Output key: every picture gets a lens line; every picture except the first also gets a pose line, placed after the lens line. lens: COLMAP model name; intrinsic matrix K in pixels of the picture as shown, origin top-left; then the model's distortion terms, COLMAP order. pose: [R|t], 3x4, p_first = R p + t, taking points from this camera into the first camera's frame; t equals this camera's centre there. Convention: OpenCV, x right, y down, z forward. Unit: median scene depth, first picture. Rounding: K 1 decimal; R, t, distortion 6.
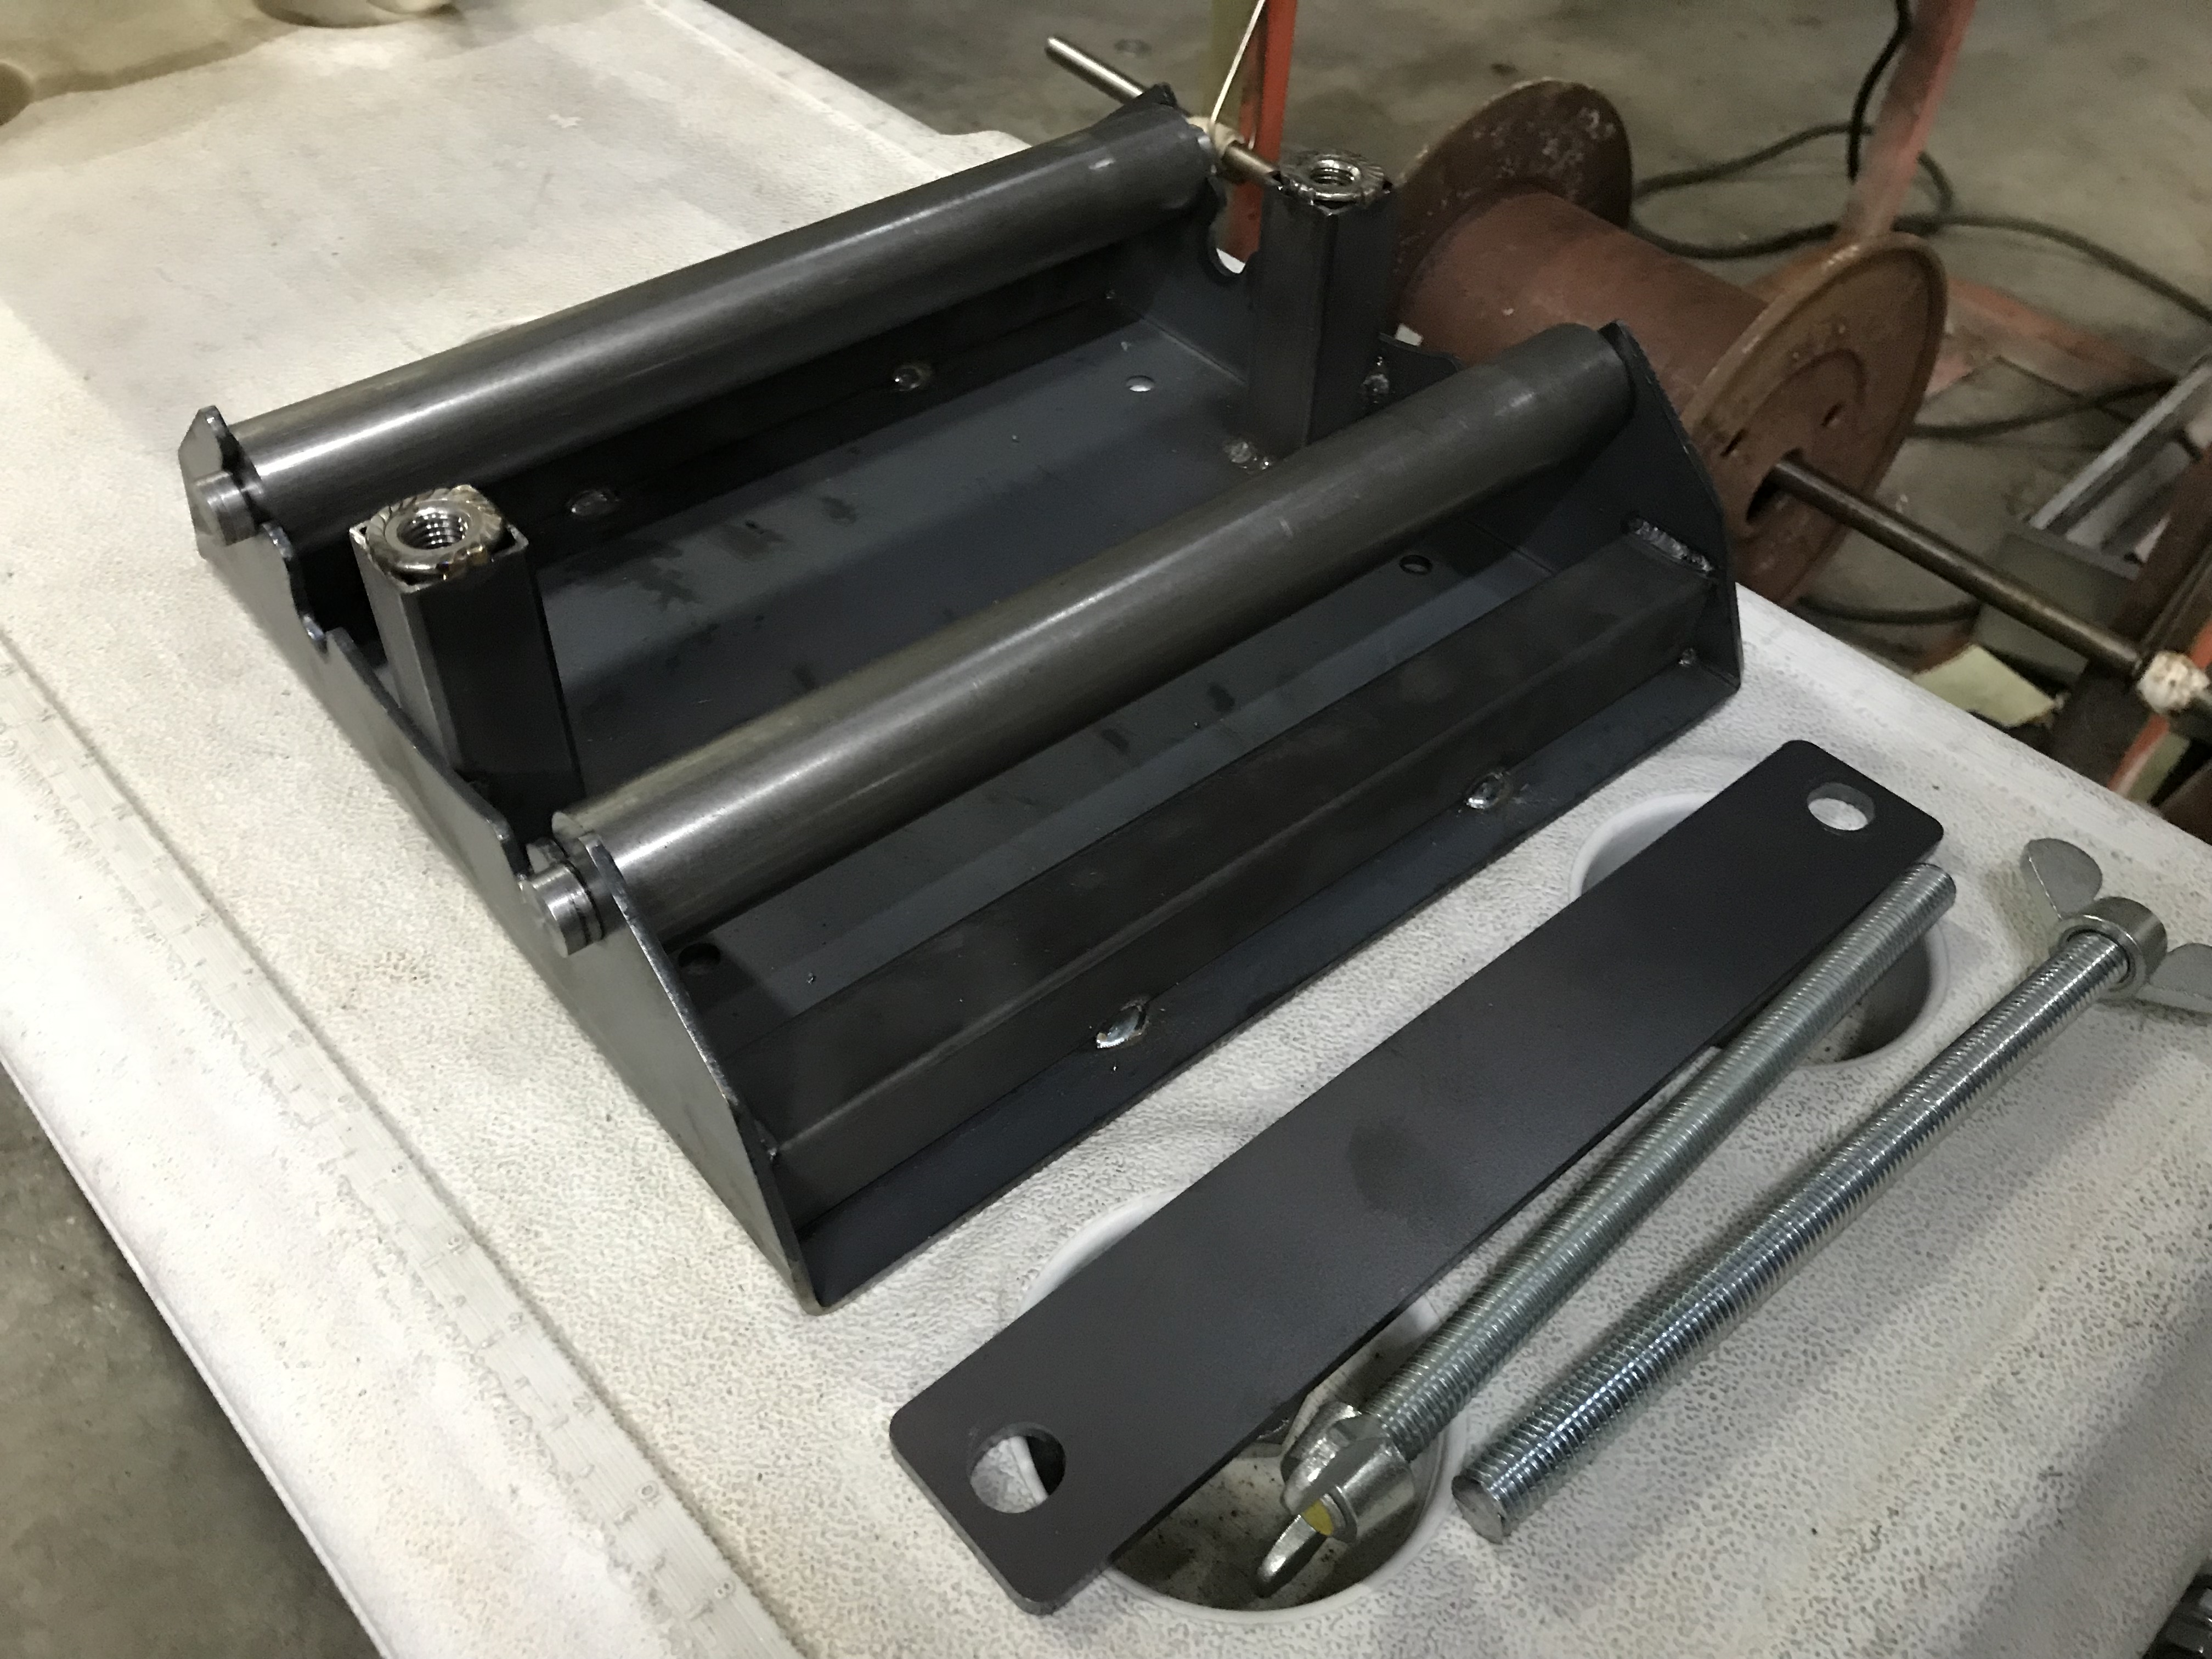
lens RADIAL K [[1800.7, 0, 1102.4], [0, 1800.7, 837.0], [0, 0, 1]] dist [0.014203, -0.035206]
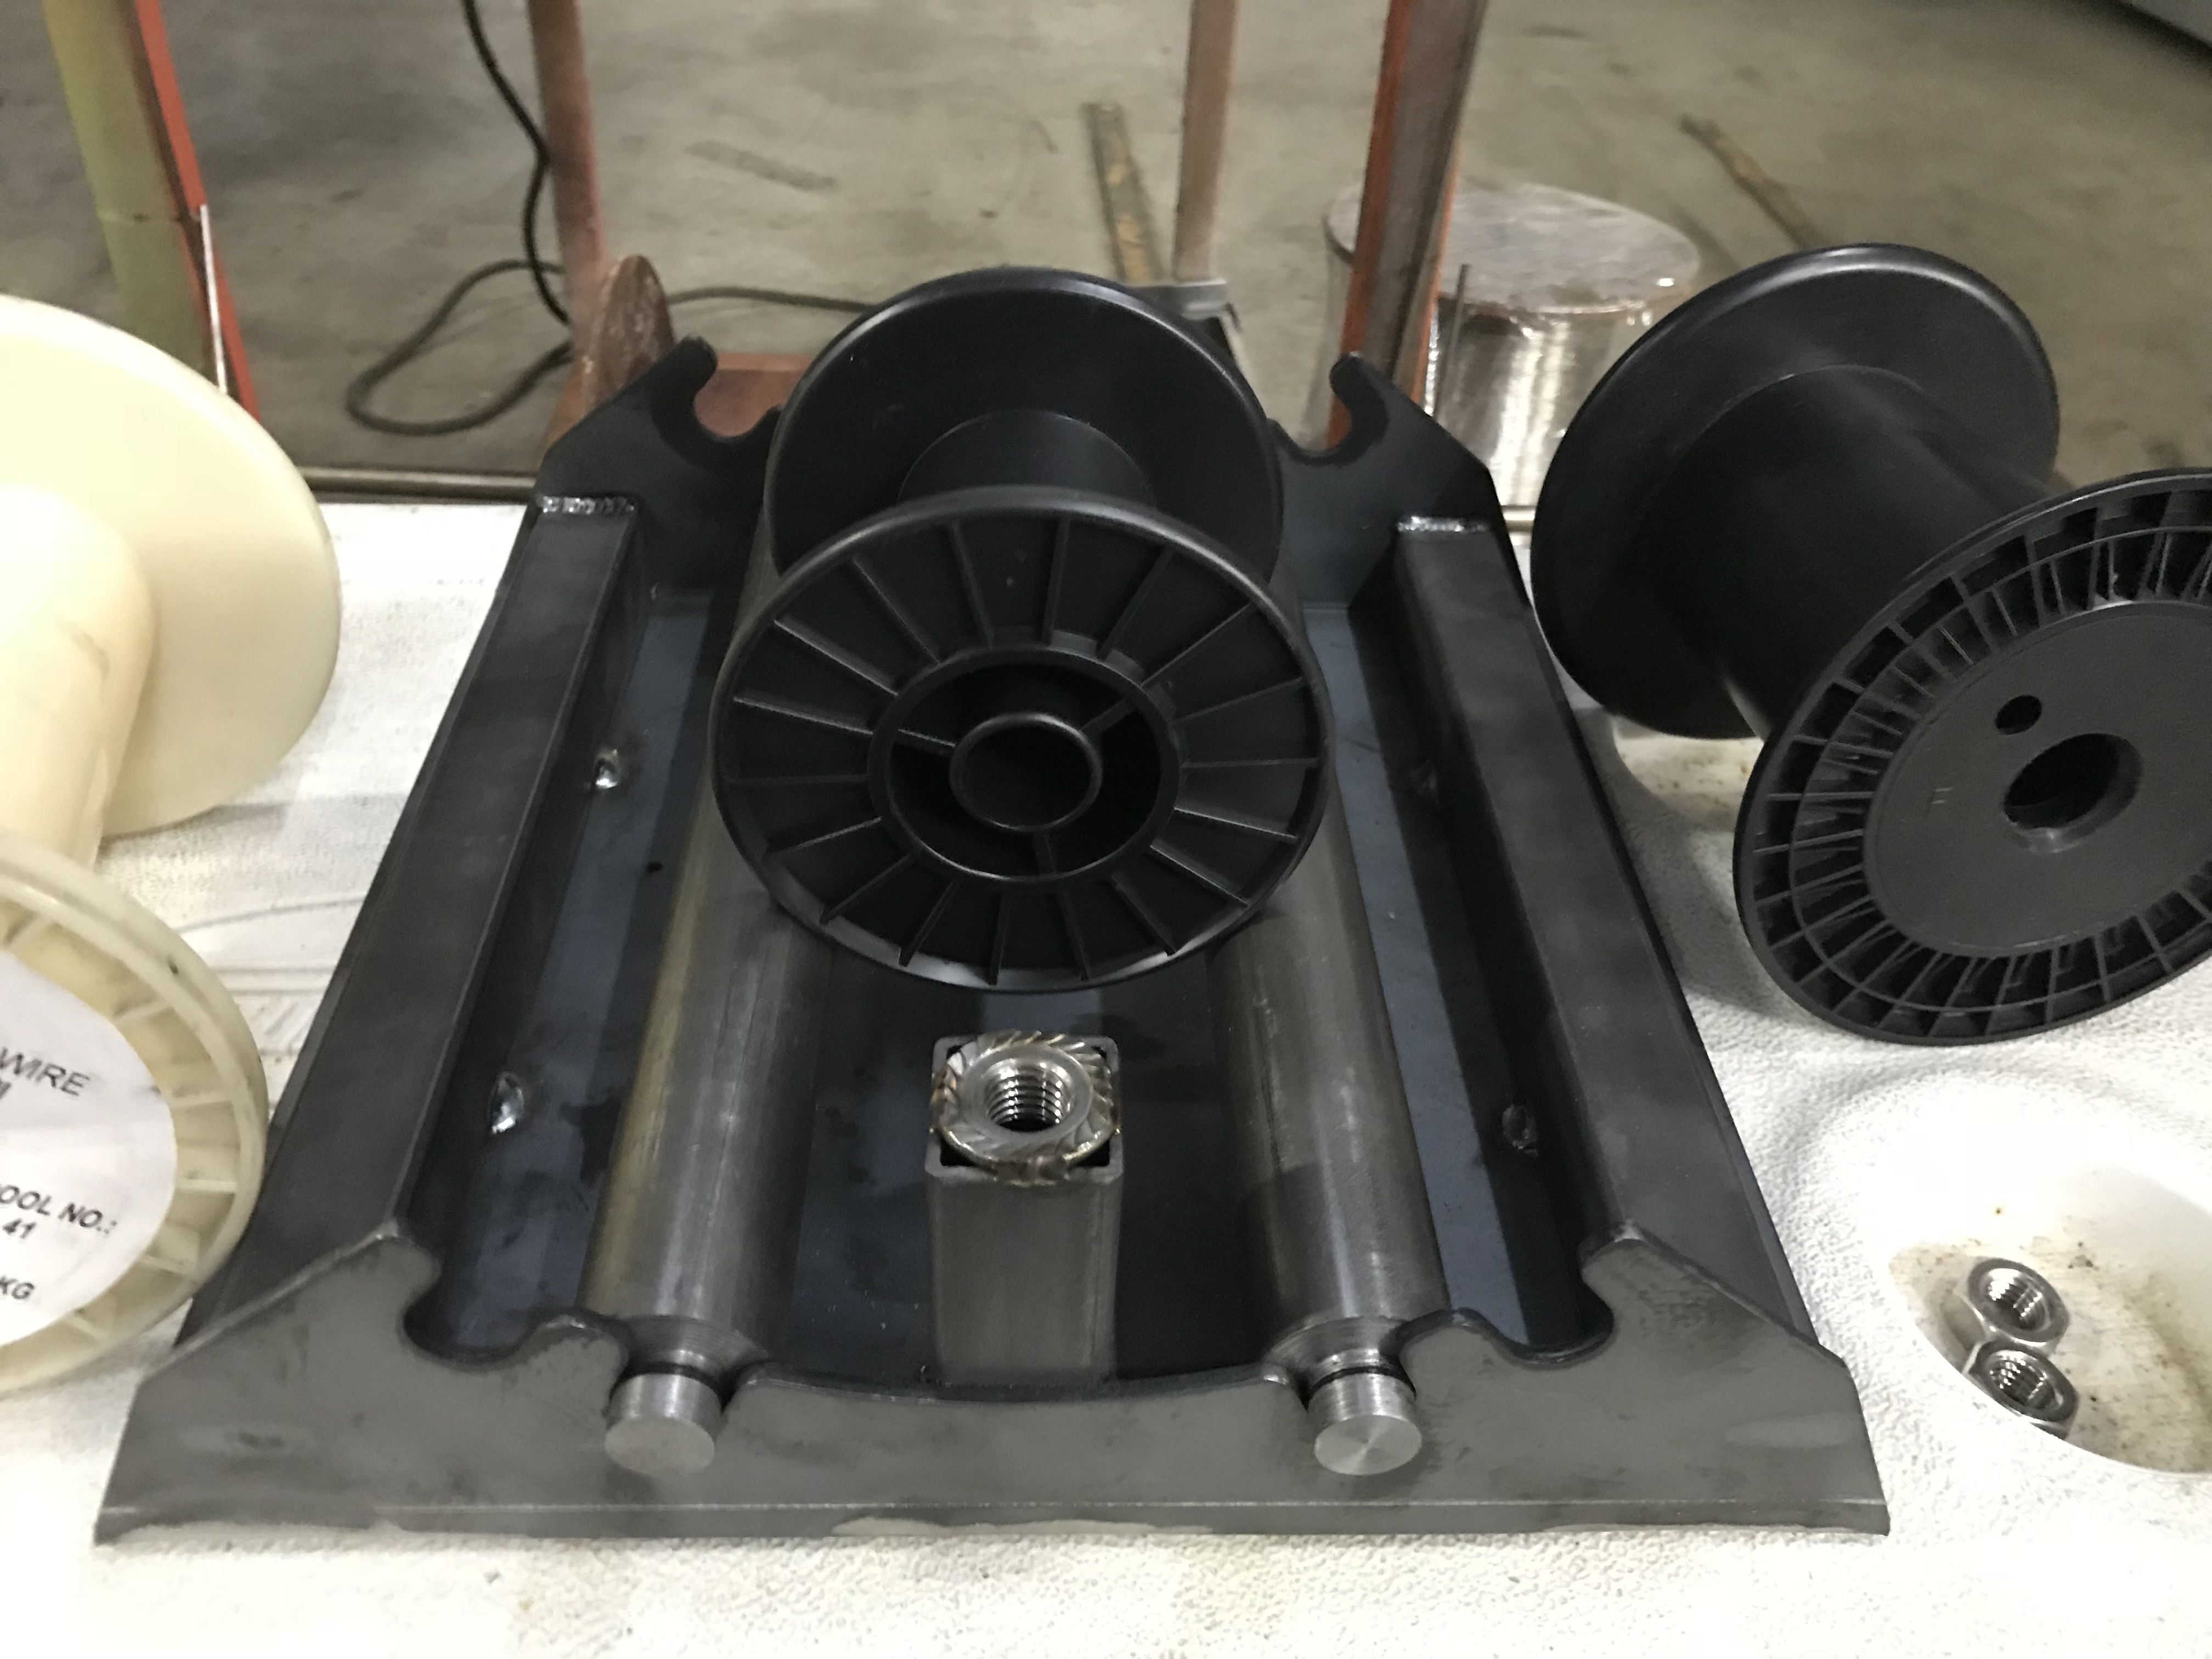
lens RADIAL K [[1800.7, 0, 1090.0], [0, 1800.7, 842.4], [0, 0, 1]] dist [0.014203, -0.035206]
pose [[0.618314, -0.498804, 0.607357, -0.604130], [0.541996, 0.830251, 0.130087, -0.273572], [-0.569147, 0.248751, 0.783706, 0.335668]]
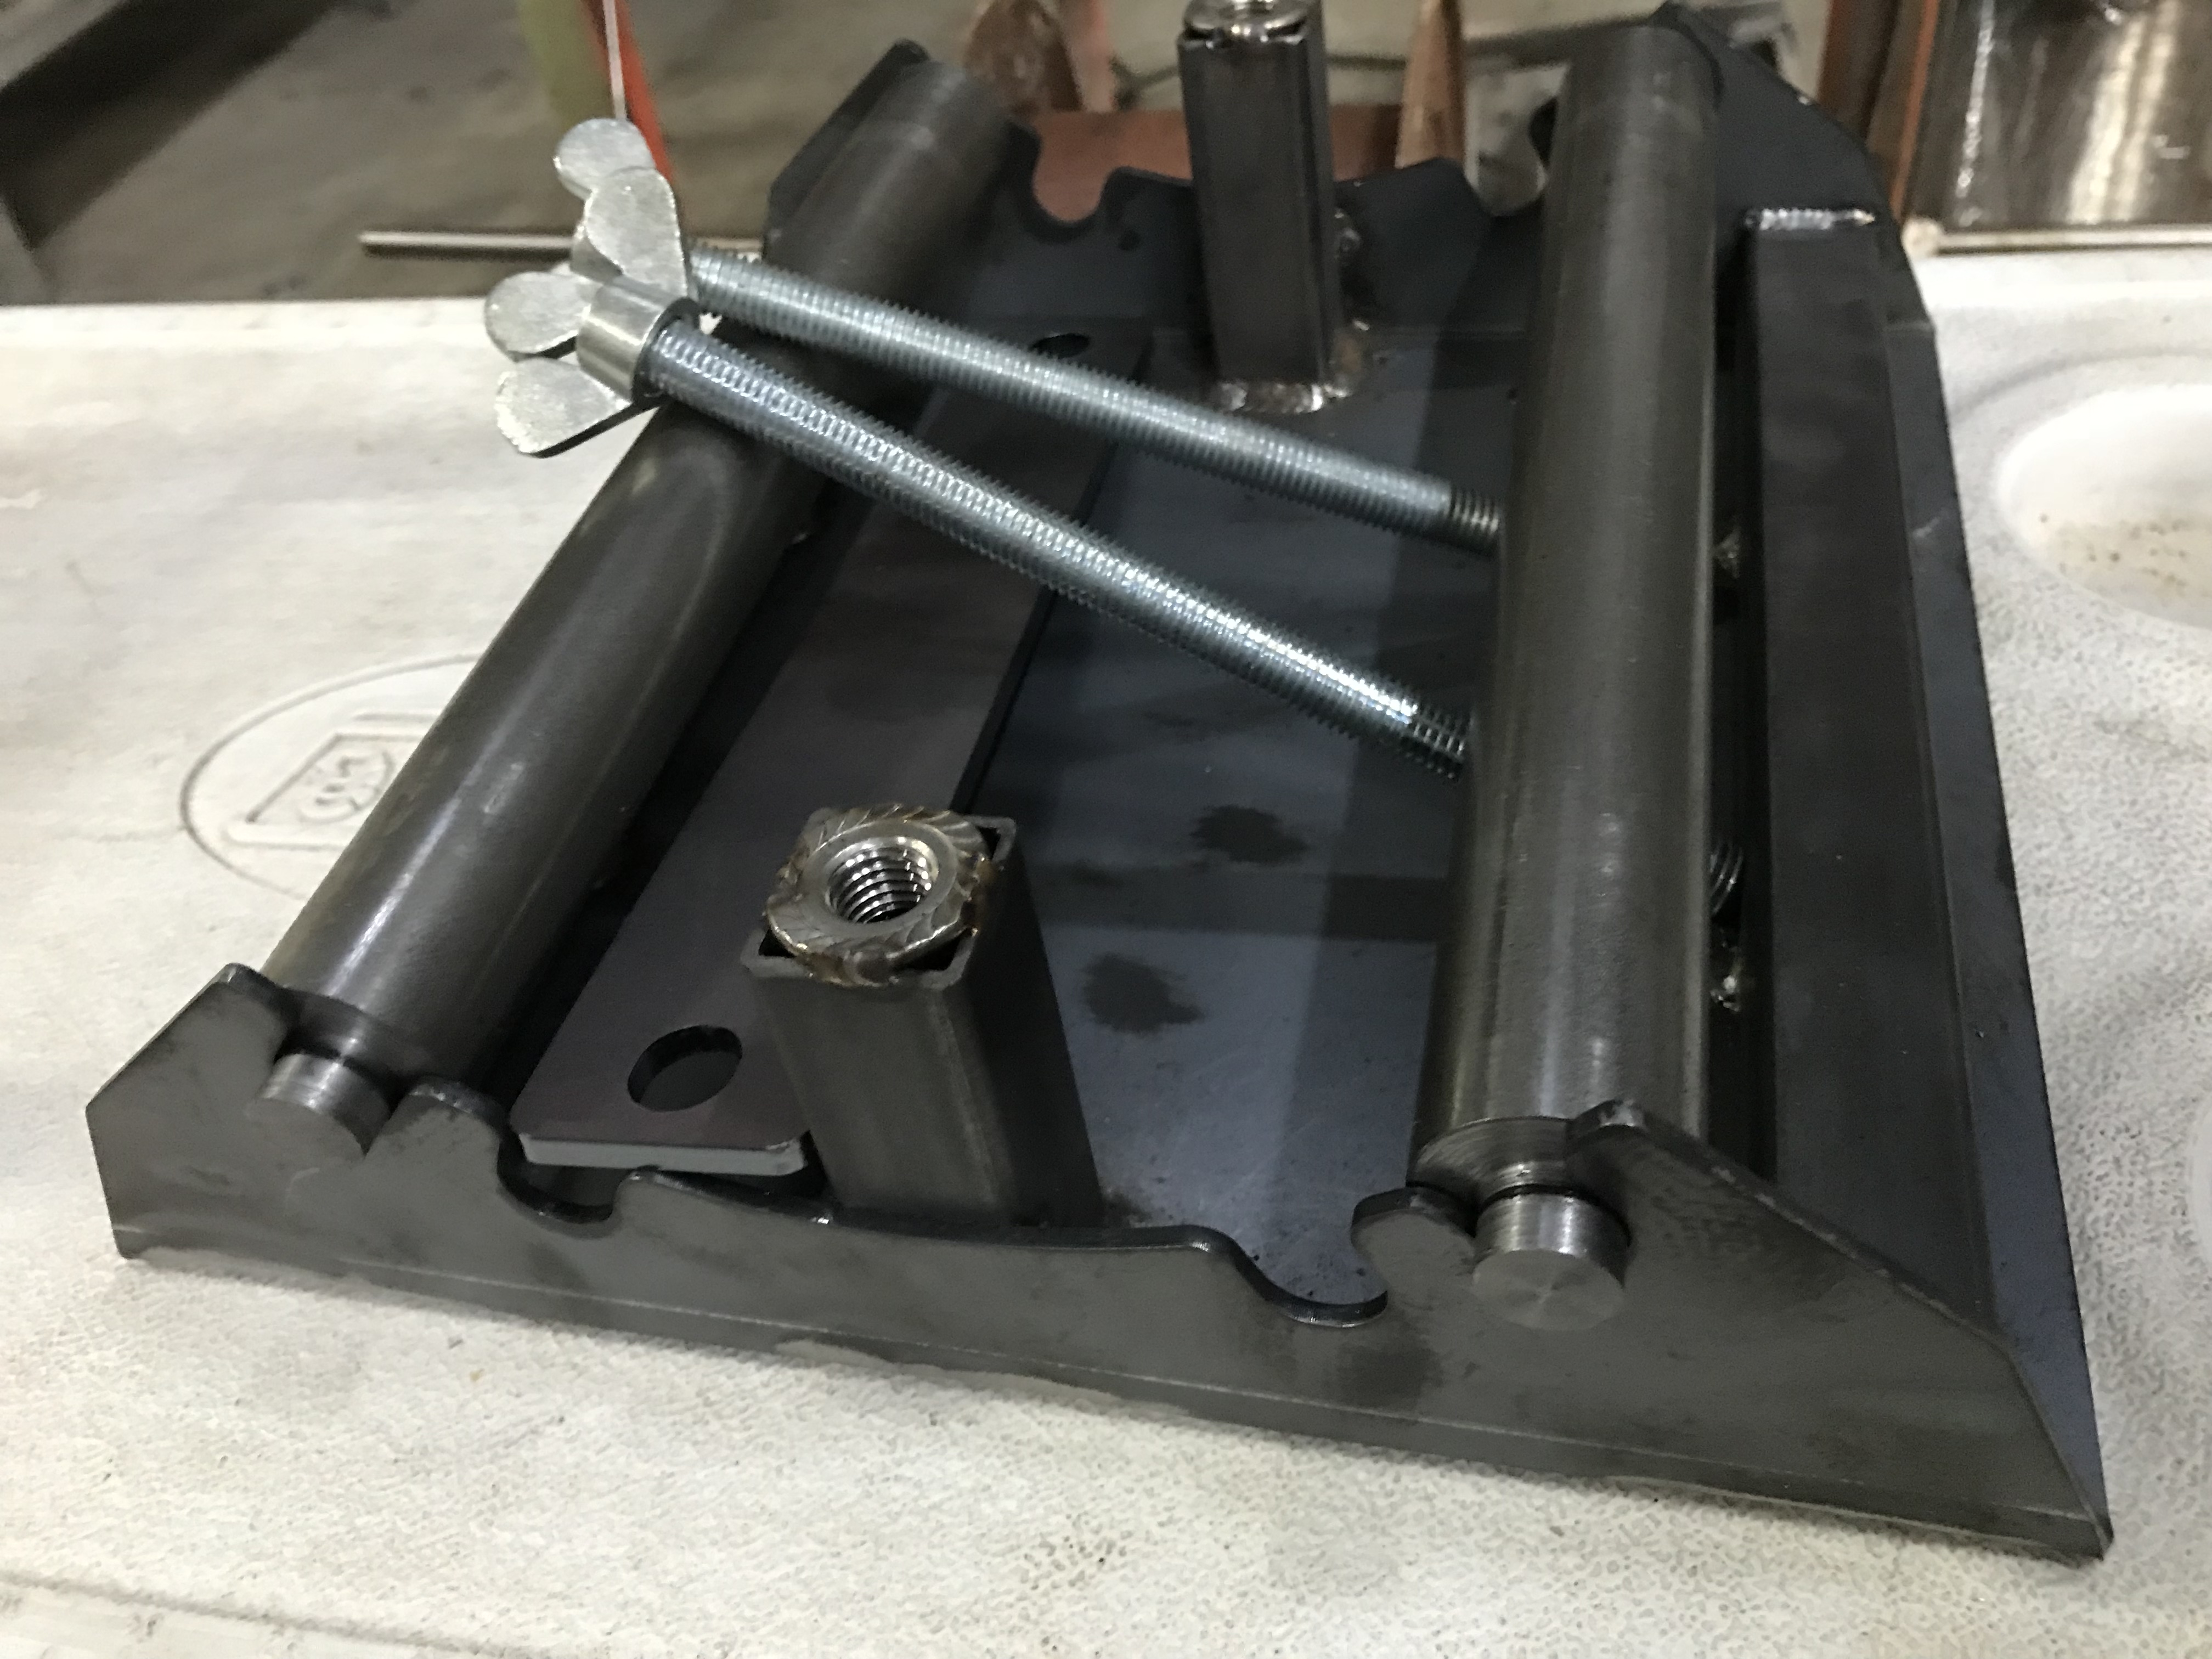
lens RADIAL K [[1800.7, 0, 1079.4], [0, 1800.7, 828.3], [0, 0, 1]] dist [0.014203, -0.035206]
pose [[0.791248, -0.517379, 0.325954, -0.410993], [0.536714, 0.843028, 0.035253, -0.140293], [-0.293027, 0.147050, 0.944728, 0.349193]]
